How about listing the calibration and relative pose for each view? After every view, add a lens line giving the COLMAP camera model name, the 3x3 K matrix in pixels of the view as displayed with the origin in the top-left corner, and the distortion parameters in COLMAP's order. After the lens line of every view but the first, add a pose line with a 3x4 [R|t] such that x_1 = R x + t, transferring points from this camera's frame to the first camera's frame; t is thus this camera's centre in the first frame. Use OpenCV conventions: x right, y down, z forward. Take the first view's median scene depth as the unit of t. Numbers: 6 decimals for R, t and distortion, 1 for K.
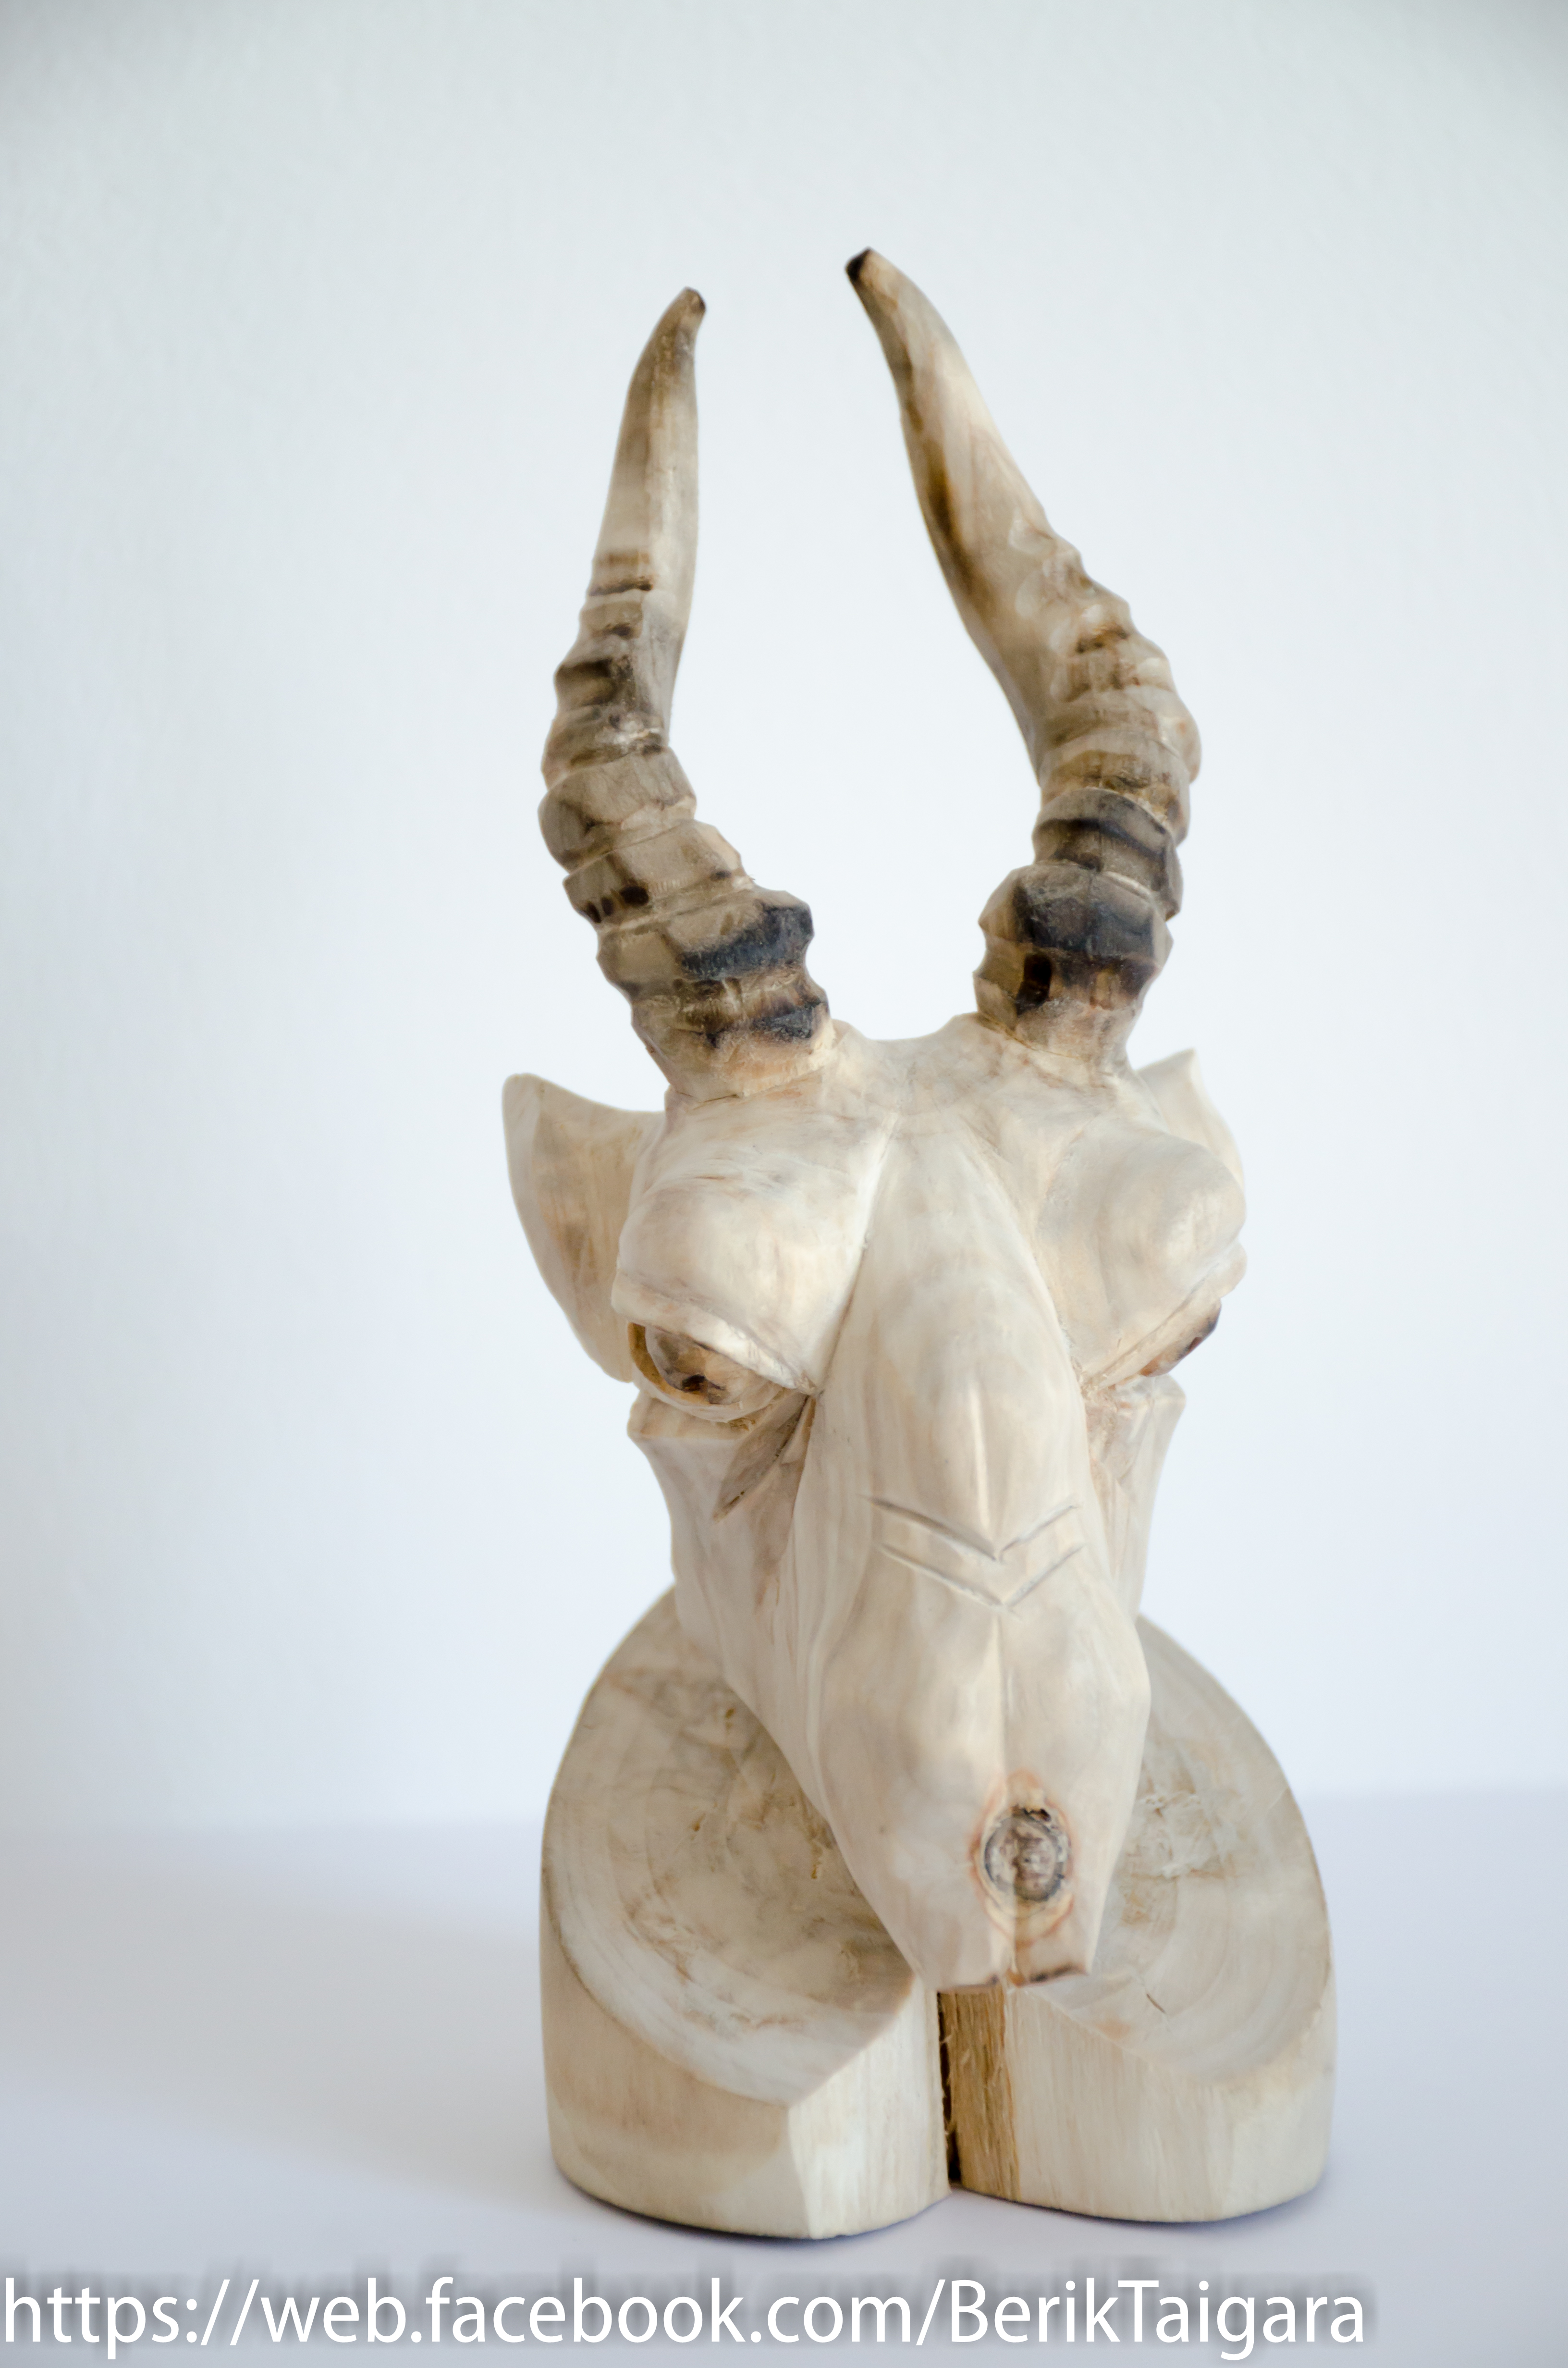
lens RADIAL K [[7105.2, 0, 784.0], [0, 7105.2, 1184.0], [0, 0, 1]] dist [-0.025120, -0.504205]
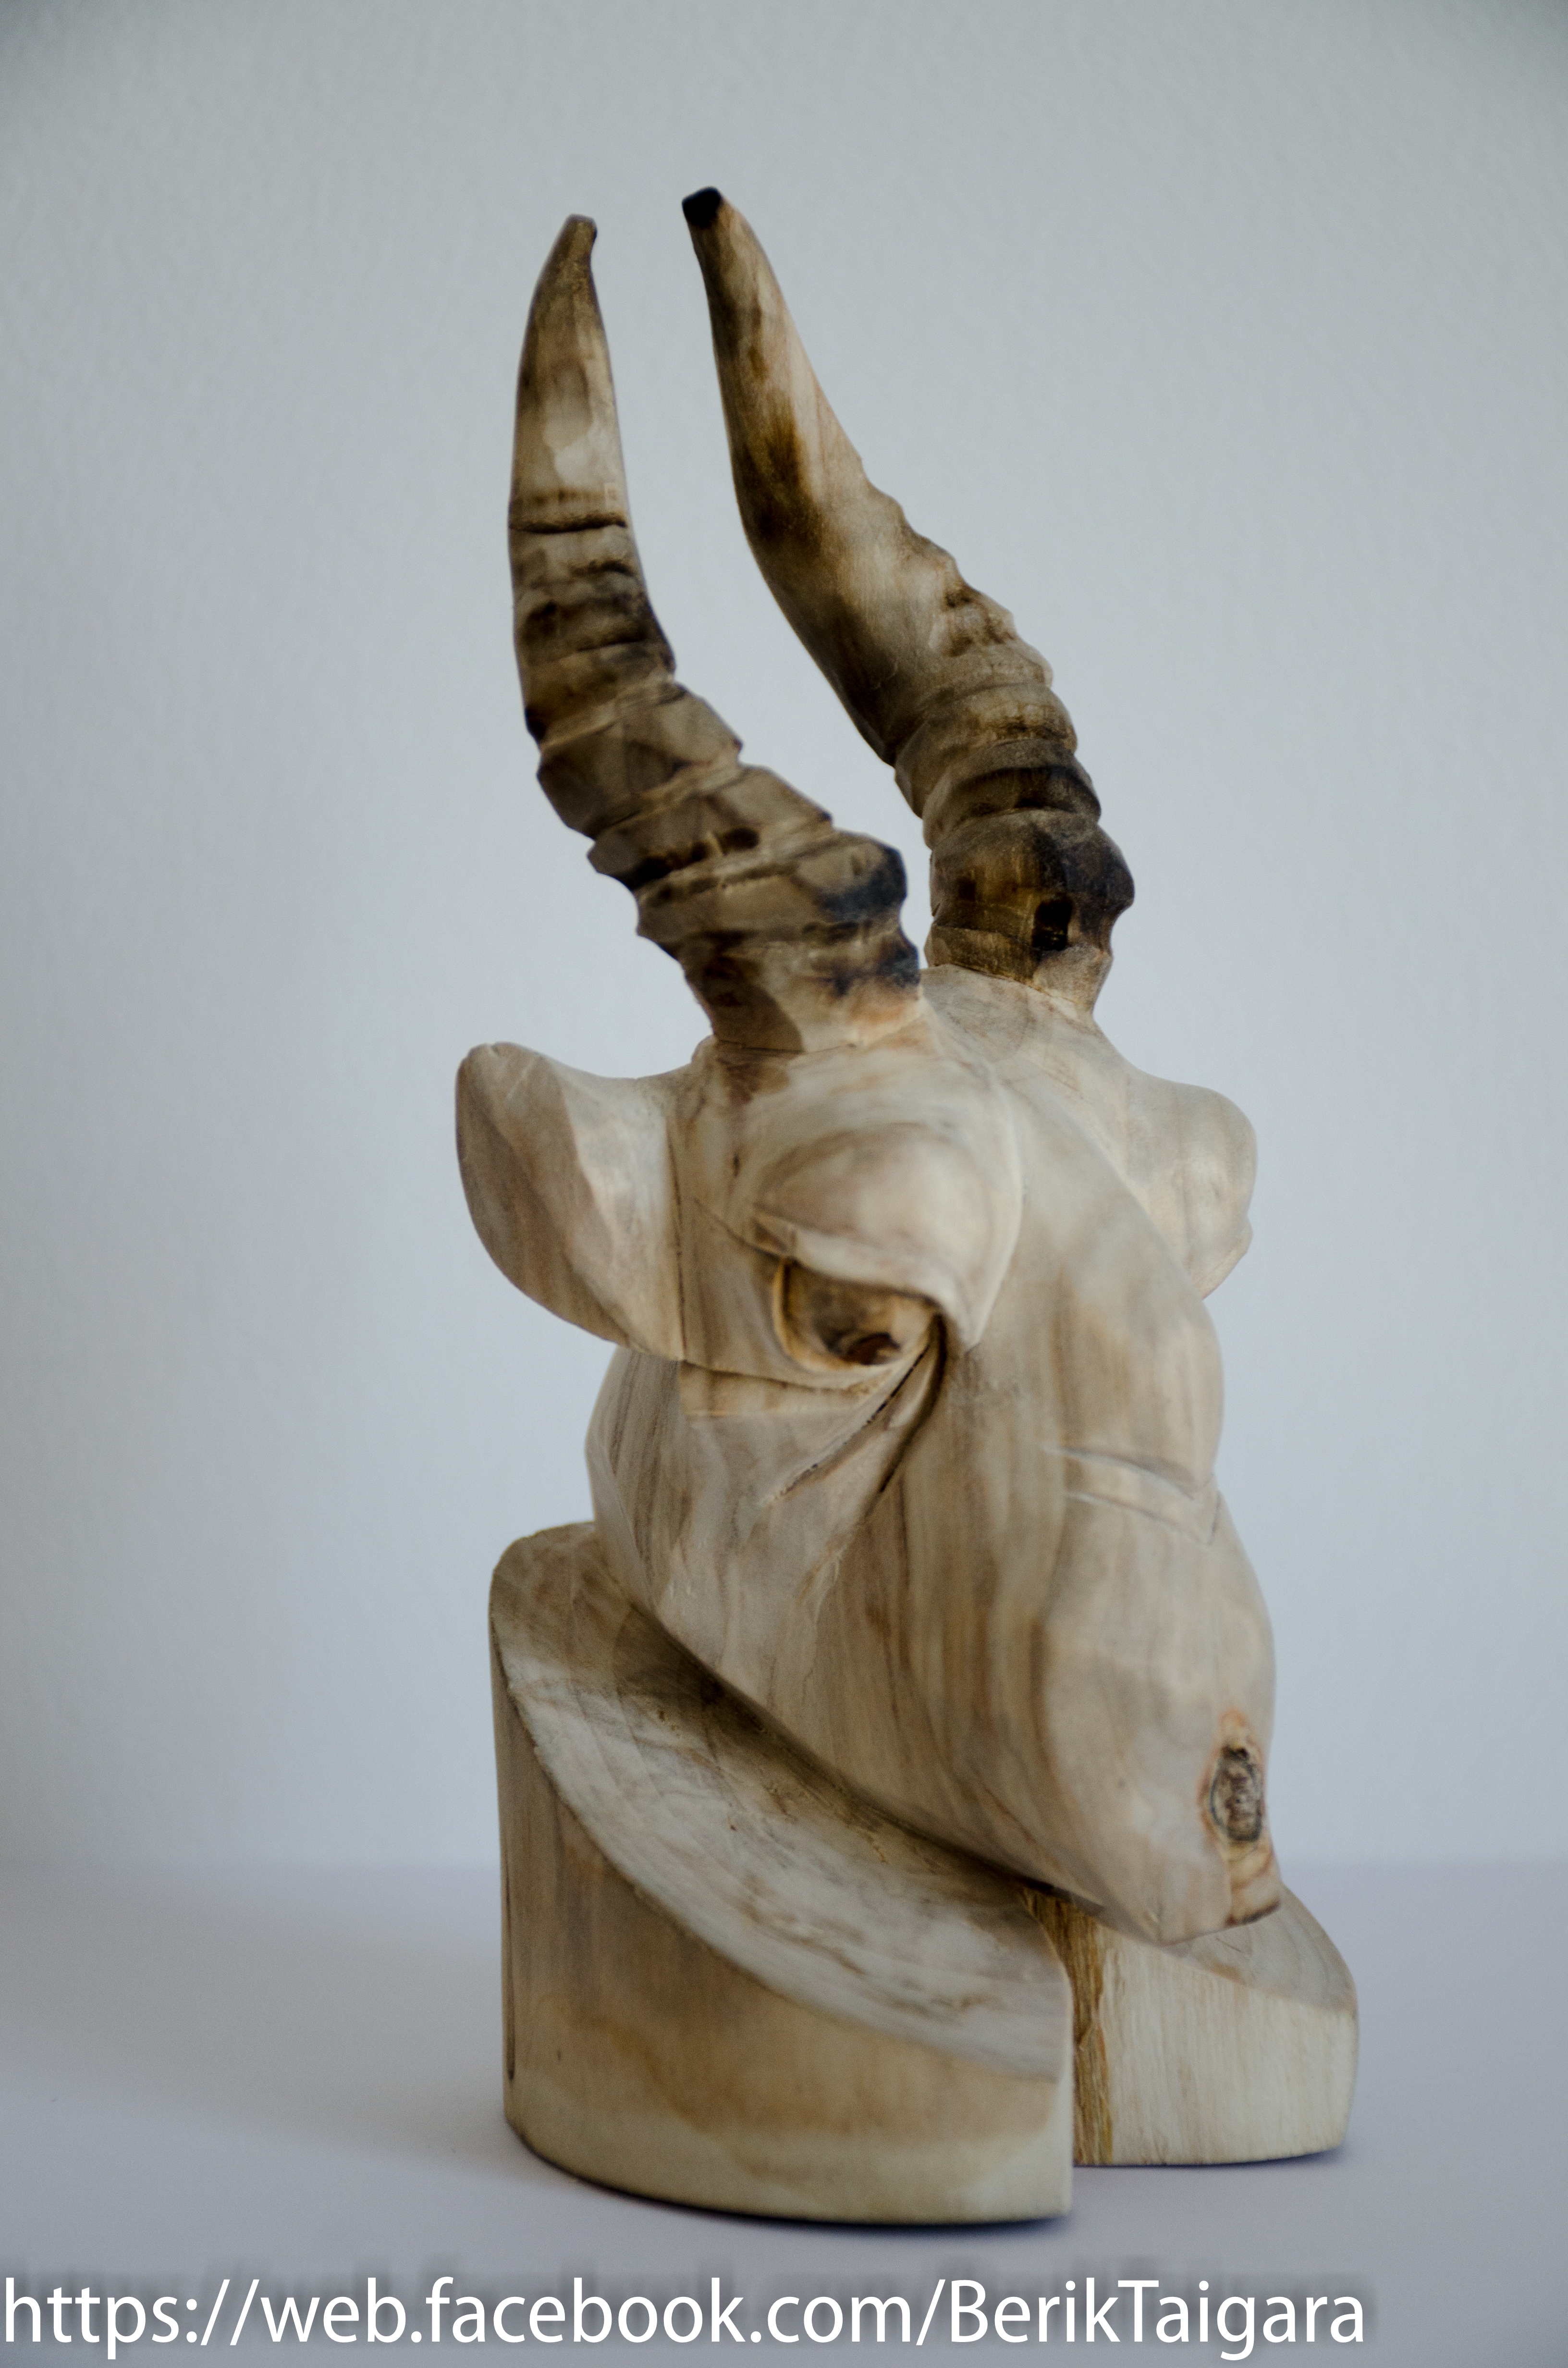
lens RADIAL K [[6587.1, 0, 784.0], [0, 6587.1, 1184.0], [0, 0, 1]] dist [-0.065535, -0.105320]
pose [[0.744090, -0.028415, 0.667475, -0.608578], [0.058886, 0.997996, -0.023159, 0.026330], [-0.665480, 0.056537, 0.744272, 0.346287]]
